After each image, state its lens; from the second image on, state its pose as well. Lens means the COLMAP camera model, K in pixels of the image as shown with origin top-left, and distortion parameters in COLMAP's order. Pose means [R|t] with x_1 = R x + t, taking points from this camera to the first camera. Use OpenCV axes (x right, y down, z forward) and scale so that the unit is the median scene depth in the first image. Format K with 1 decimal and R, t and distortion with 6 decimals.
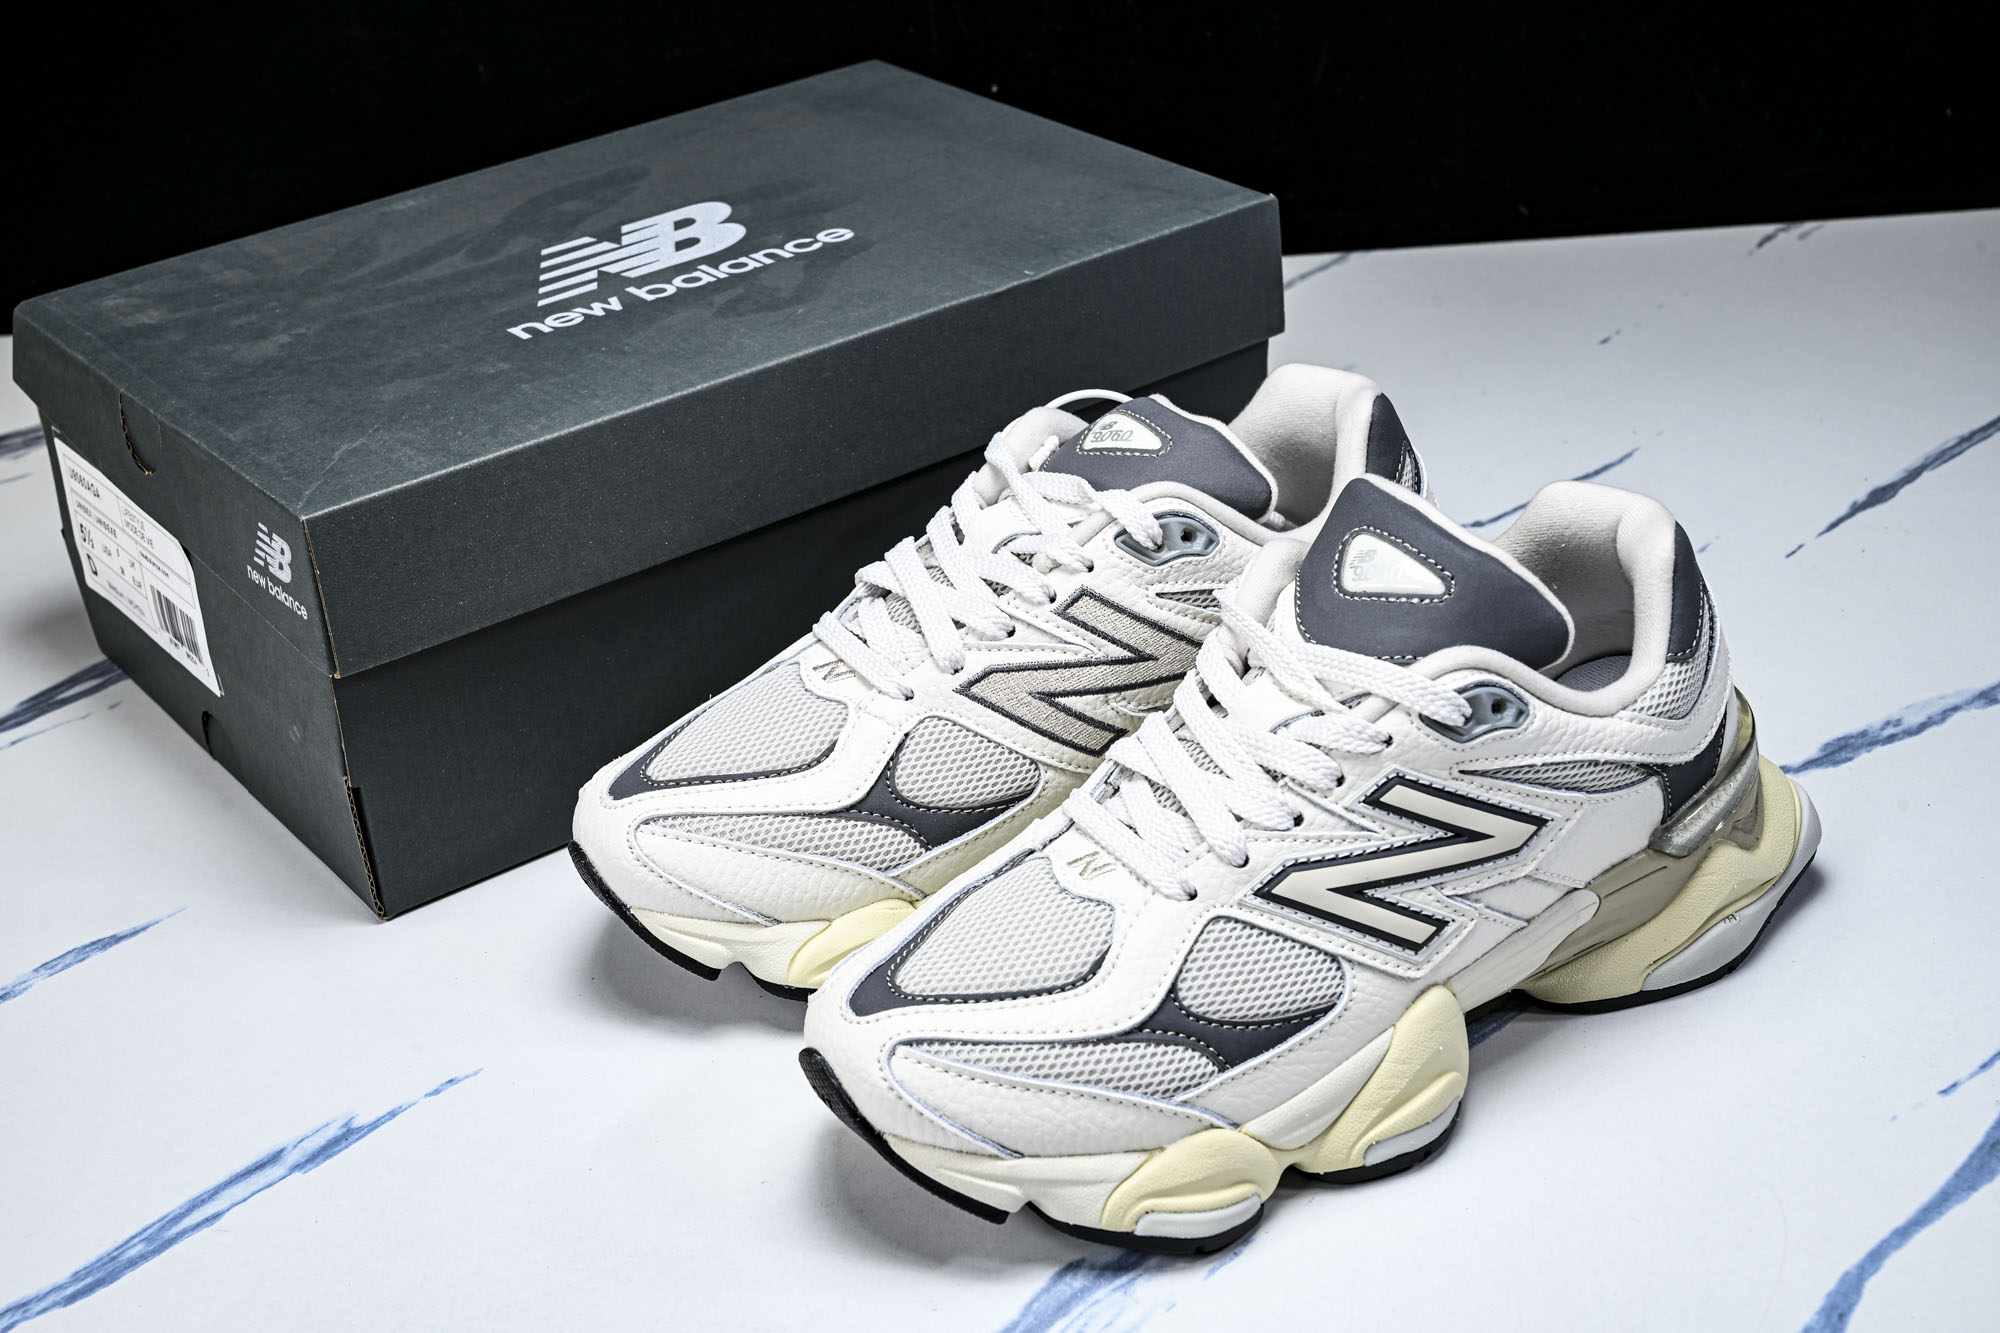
lens RADIAL K [[3428.4, 0, 1000.0], [0, 3428.4, 666.5], [0, 0, 1]] dist [0.022982, 0.042251]
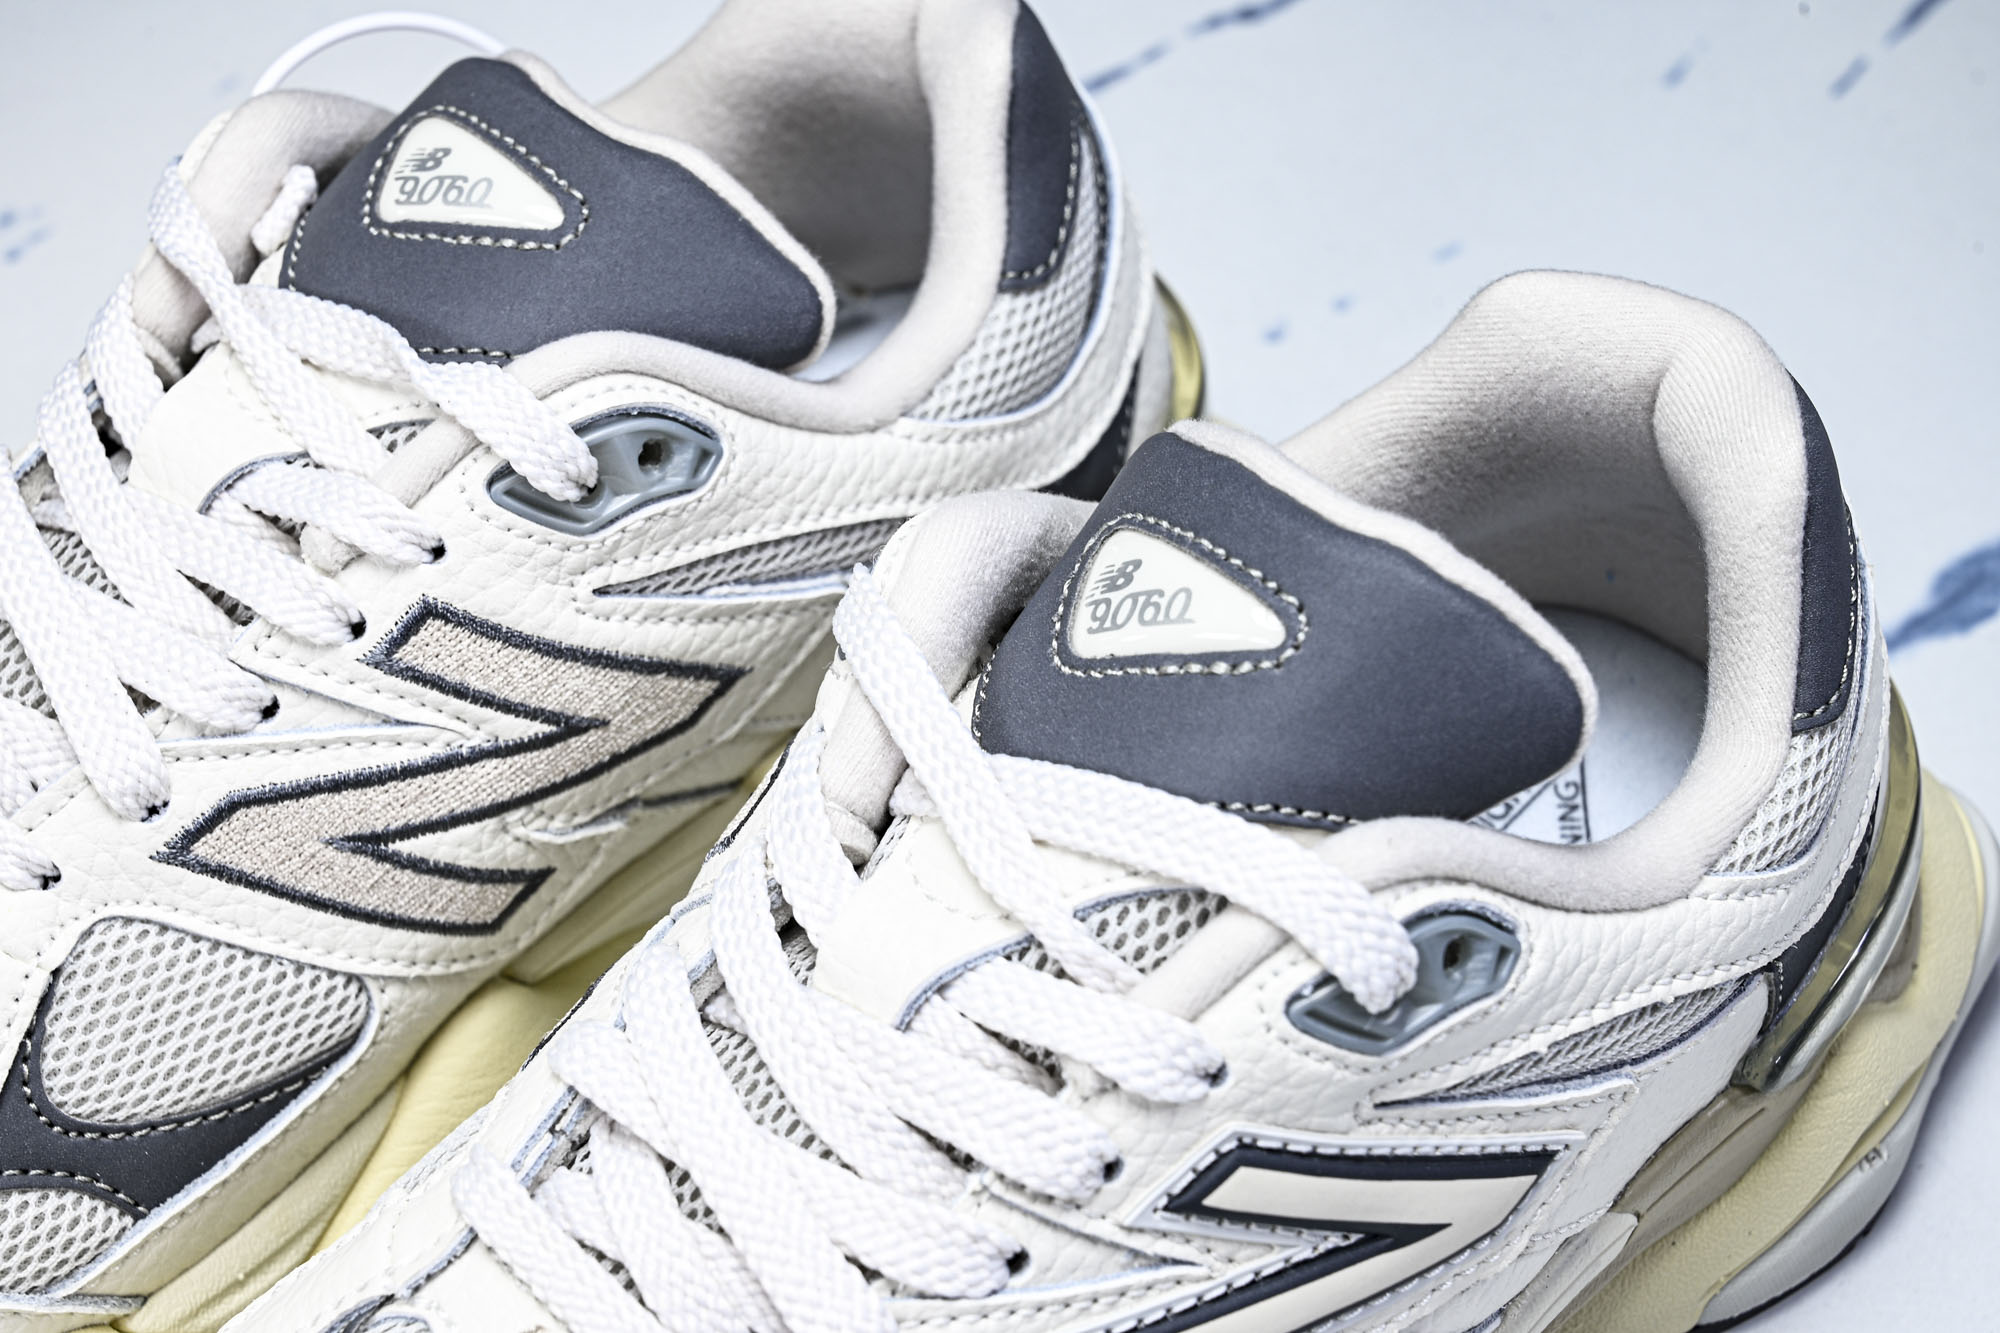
lens RADIAL K [[3779.1, 0, 917.3], [0, 3779.1, 669.7], [0, 0, 1]] dist [0.075266, -0.413196]
pose [[0.979752, -0.115016, 0.163881, 0.006053], [0.062668, 0.953568, 0.294587, -0.163781], [-0.190154, -0.278352, 0.941468, 0.573222]]
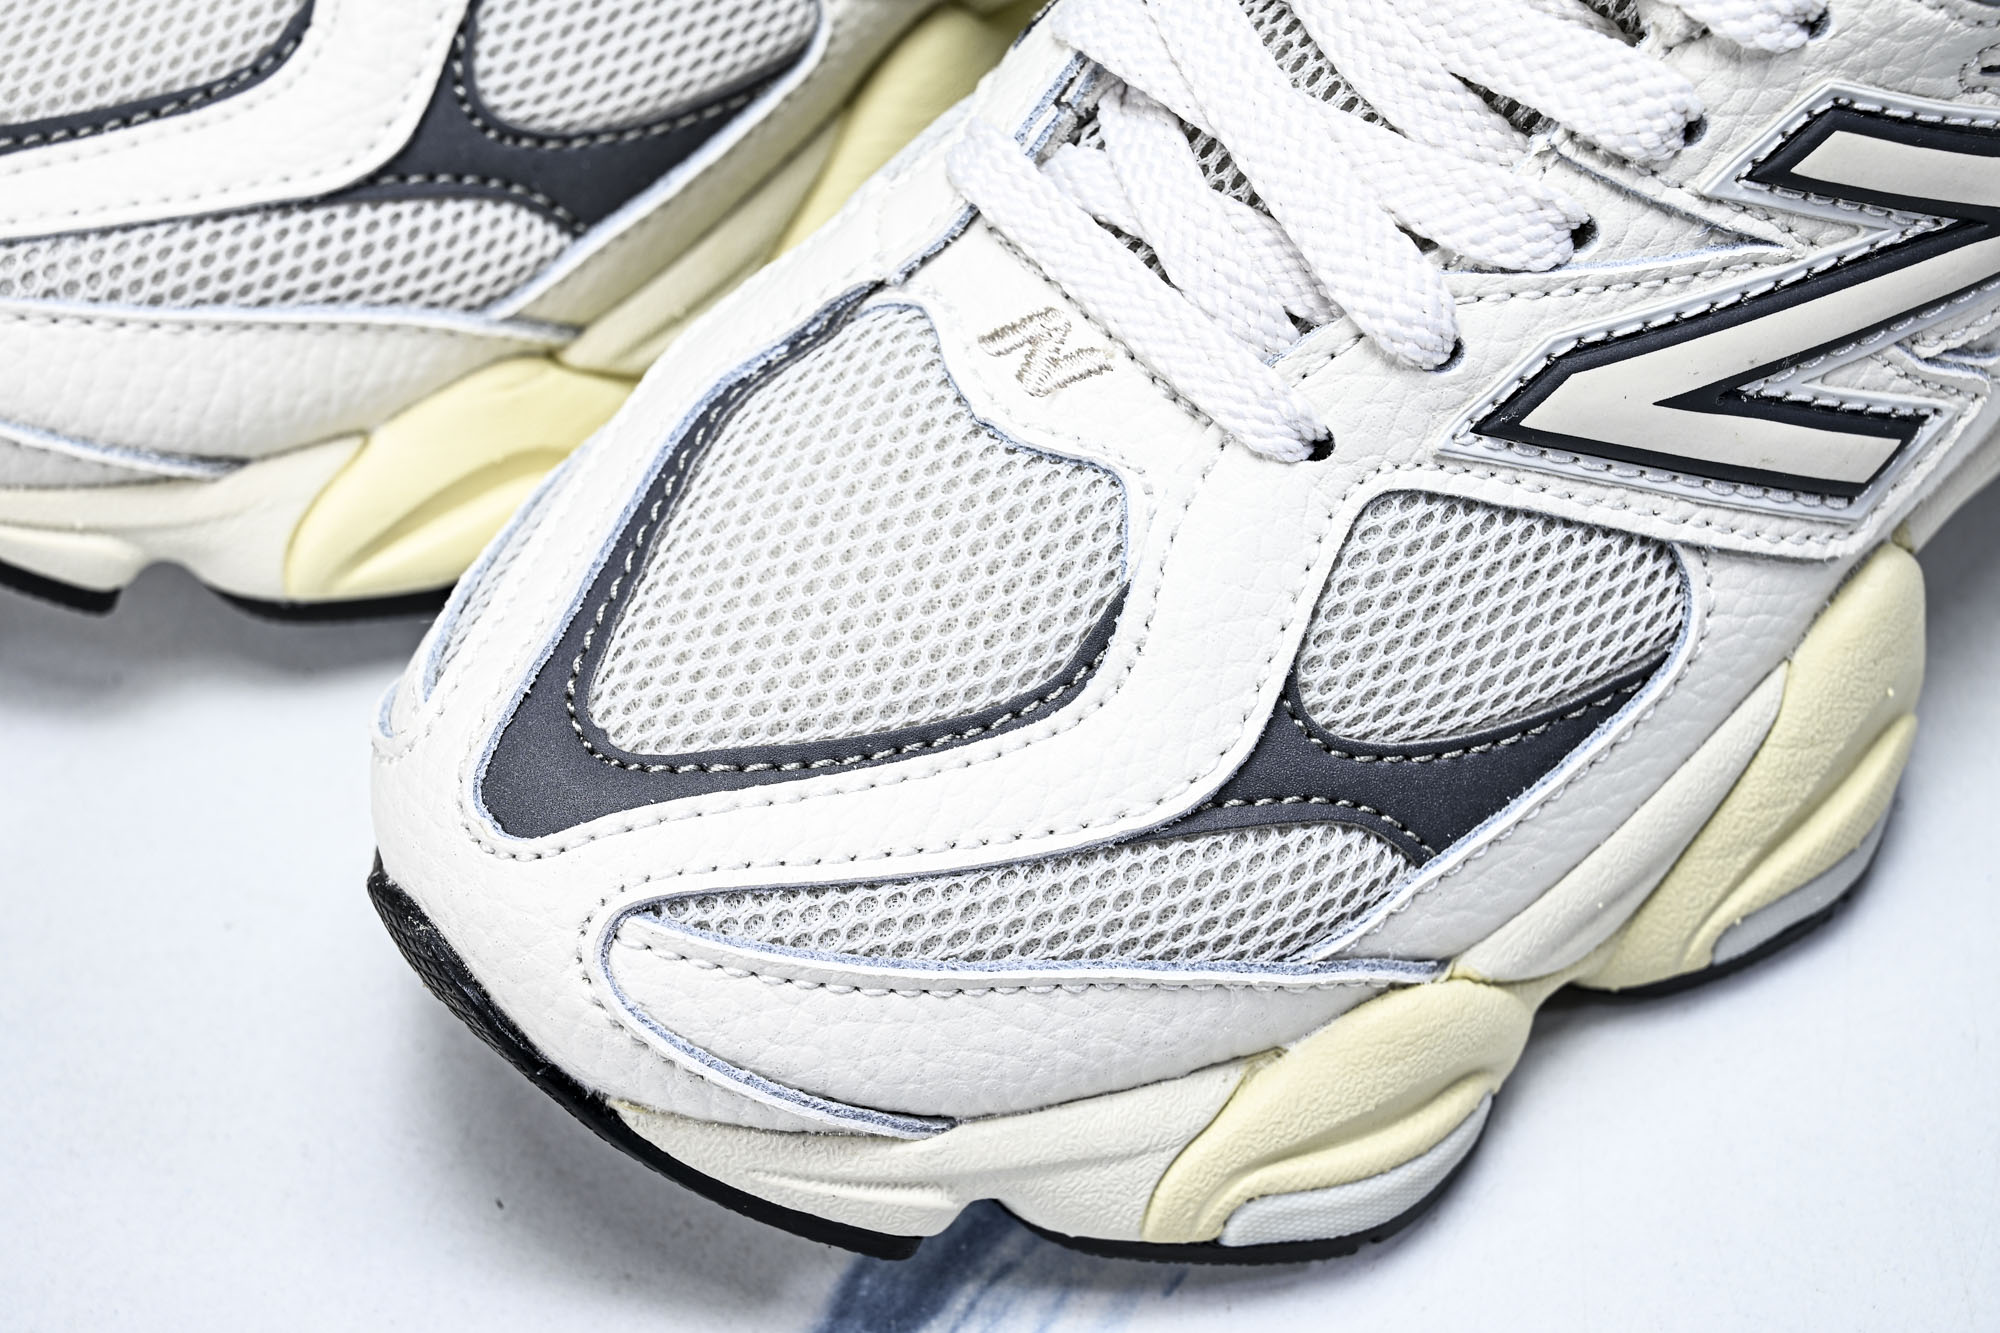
lens RADIAL K [[3779.1, 0, 917.3], [0, 3779.1, 669.7], [0, 0, 1]] dist [0.075266, -0.413196]
pose [[0.985835, -0.126818, 0.109759, -0.039809], [0.067855, 0.900049, 0.430473, -0.099572], [-0.153381, -0.416927, 0.895905, 0.601435]]
